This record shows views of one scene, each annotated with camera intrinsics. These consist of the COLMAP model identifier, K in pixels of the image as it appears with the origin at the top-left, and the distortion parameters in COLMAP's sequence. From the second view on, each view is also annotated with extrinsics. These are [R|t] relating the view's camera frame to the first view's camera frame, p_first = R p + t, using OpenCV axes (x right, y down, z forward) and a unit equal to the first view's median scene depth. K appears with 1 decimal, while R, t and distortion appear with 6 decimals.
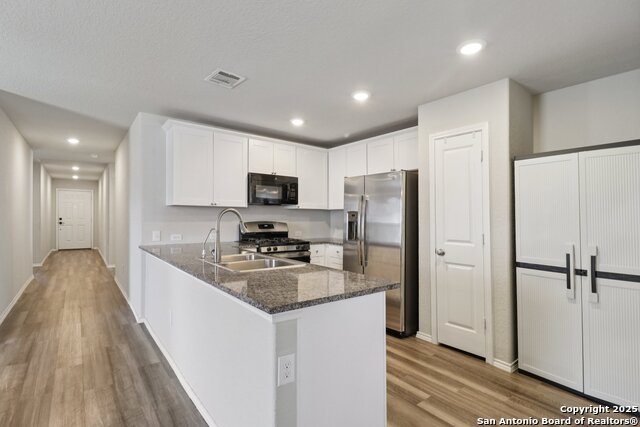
lens RADIAL K [[315.3, 0, 320.0], [0, 315.3, 213.5], [0, 0, 1]] dist [-0.000804, 0.000174]
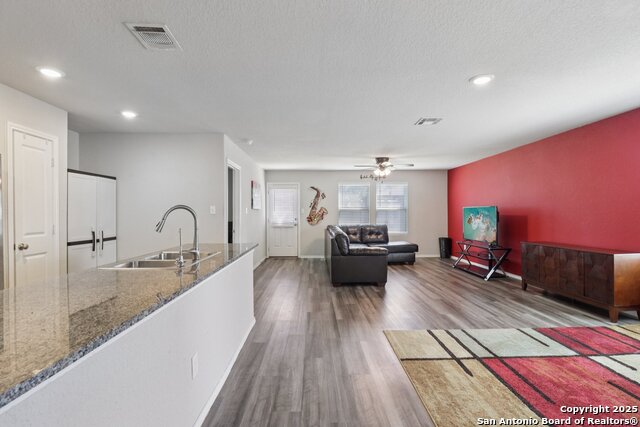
lens RADIAL K [[302.2, 0, 313.9], [0, 302.2, 212.9], [0, 0, 1]] dist [-0.000345, -0.000074]
pose [[-0.790589, -0.010310, 0.612260, -0.713218], [-0.011325, 0.999933, 0.002215, 0.002257], [-0.612242, -0.005183, -0.790653, 0.910520]]
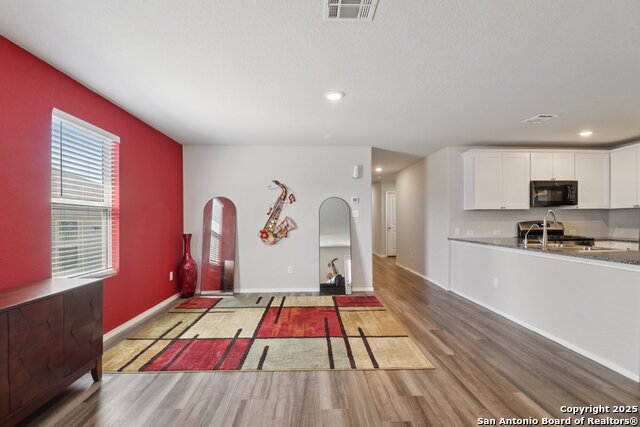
lens RADIAL K [[299.1, 0, 317.4], [0, 299.1, 221.7], [0, 0, 1]] dist [-0.003753, -0.001008]
pose [[0.808075, -0.016638, -0.588844, -0.214731], [0.019718, 0.999805, -0.001191, 0.014760], [0.588749, -0.010649, 0.808246, -0.433738]]
